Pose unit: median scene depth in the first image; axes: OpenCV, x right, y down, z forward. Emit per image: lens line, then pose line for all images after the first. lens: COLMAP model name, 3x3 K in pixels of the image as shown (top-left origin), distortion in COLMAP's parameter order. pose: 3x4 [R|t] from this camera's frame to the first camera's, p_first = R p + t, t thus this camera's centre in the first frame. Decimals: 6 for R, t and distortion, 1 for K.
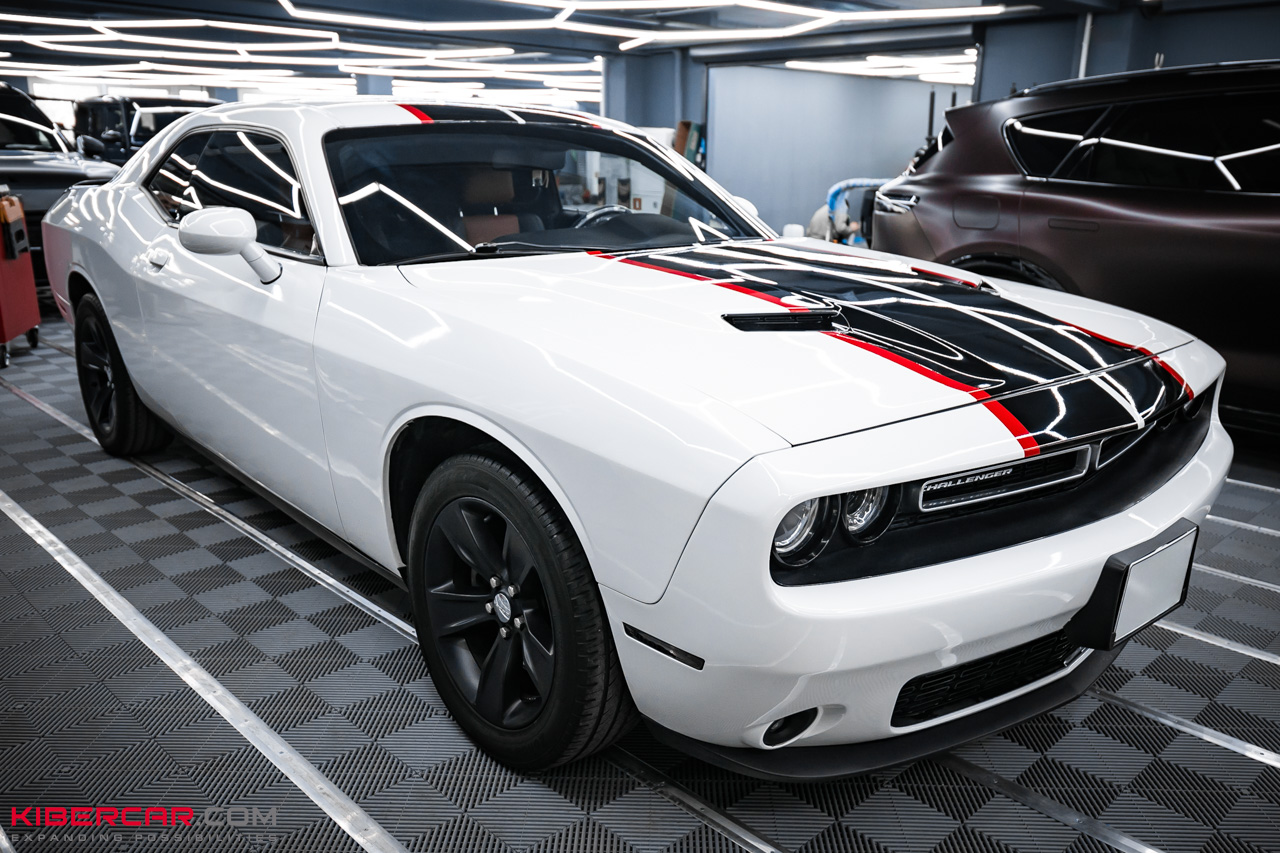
lens RADIAL K [[1007.0, 0, 638.6], [0, 1007.0, 429.4], [0, 0, 1]] dist [0.035405, -0.023631]
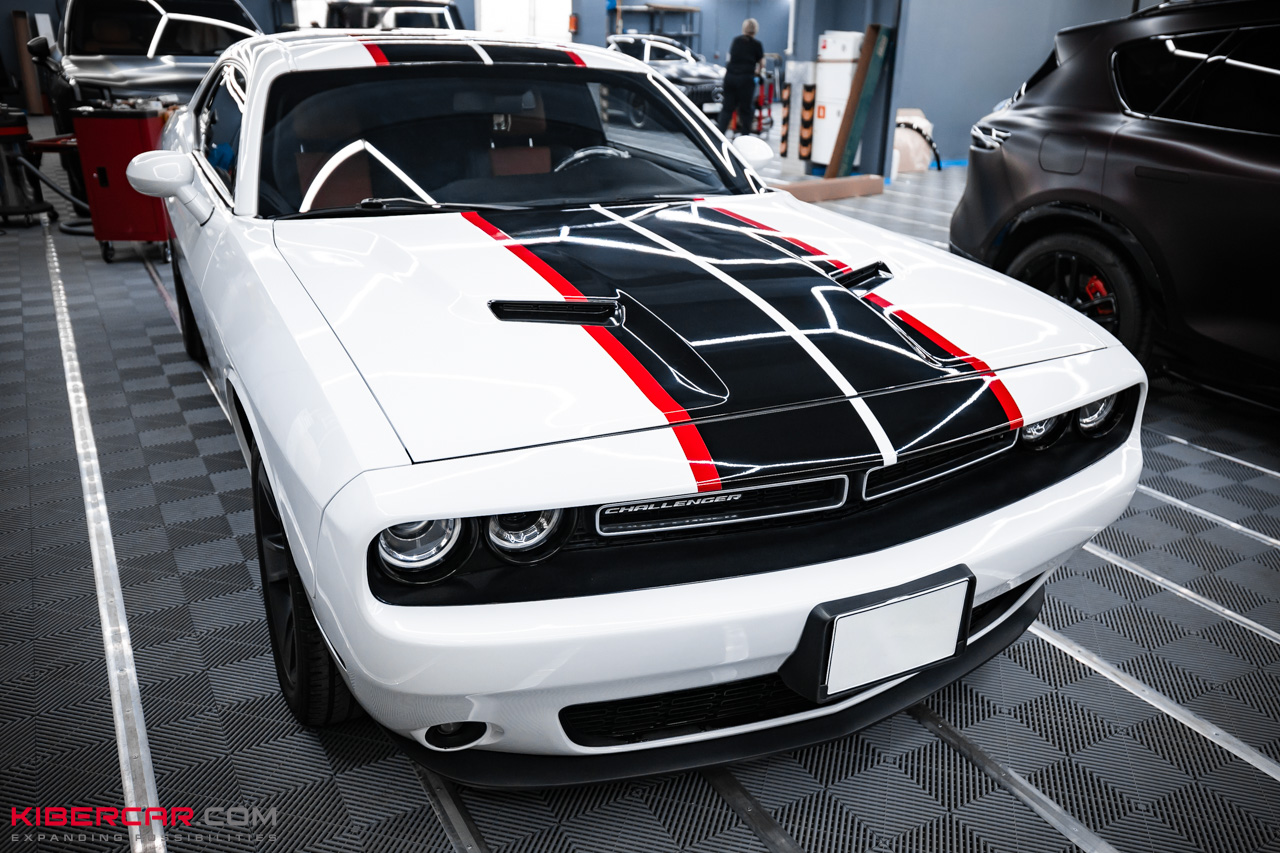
lens RADIAL K [[996.0, 0, 646.7], [0, 996.0, 417.5], [0, 0, 1]] dist [0.039712, -0.013128]
pose [[0.969706, 0.089452, -0.227309, 0.362129], [-0.068373, 0.992737, 0.098989, -0.085593], [0.234513, -0.080448, 0.968779, 0.079009]]
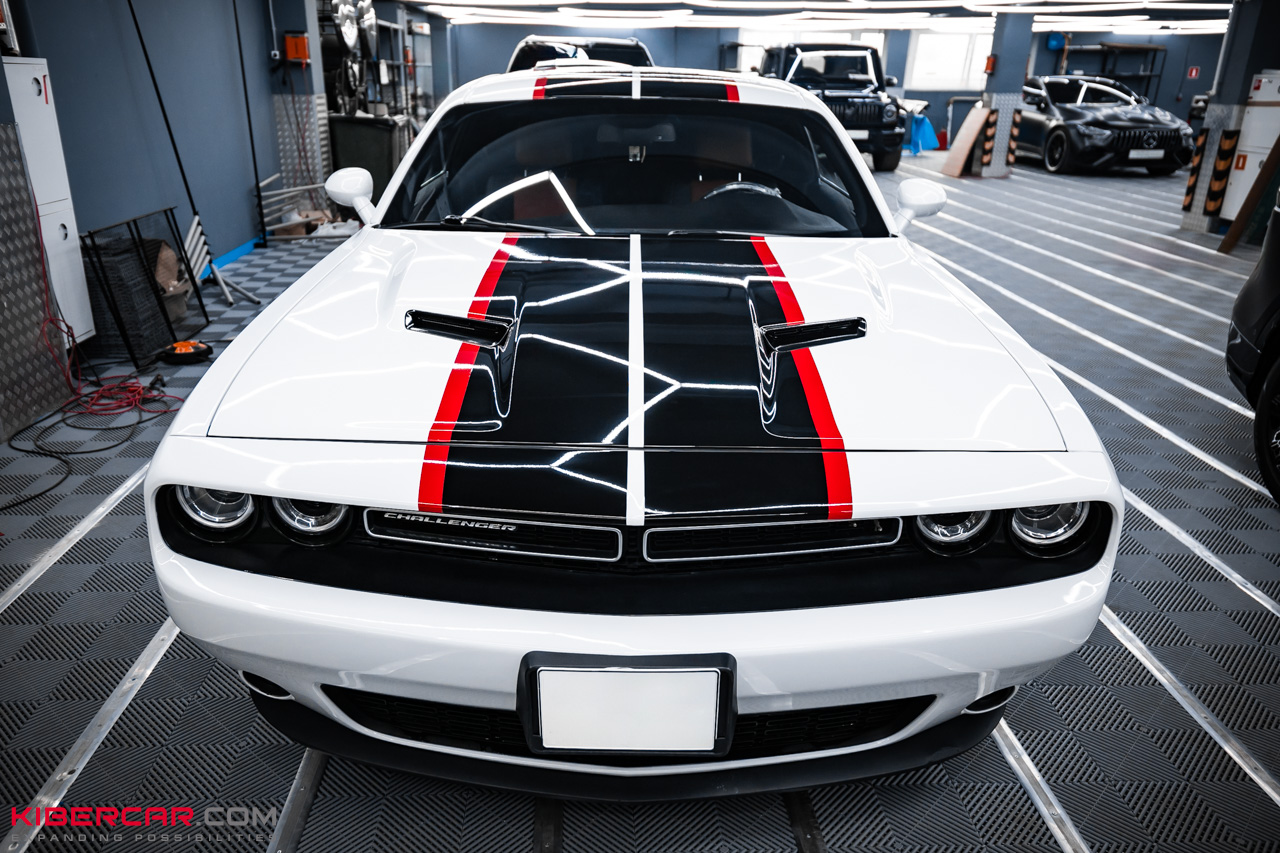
lens RADIAL K [[948.3, 0, 631.2], [0, 948.3, 436.1], [0, 0, 1]] dist [0.010350, 0.009749]
pose [[0.754324, 0.234848, -0.613060, 0.711777], [-0.180492, 0.972028, 0.150278, -0.140225], [0.631204, -0.002705, 0.775612, 0.299737]]
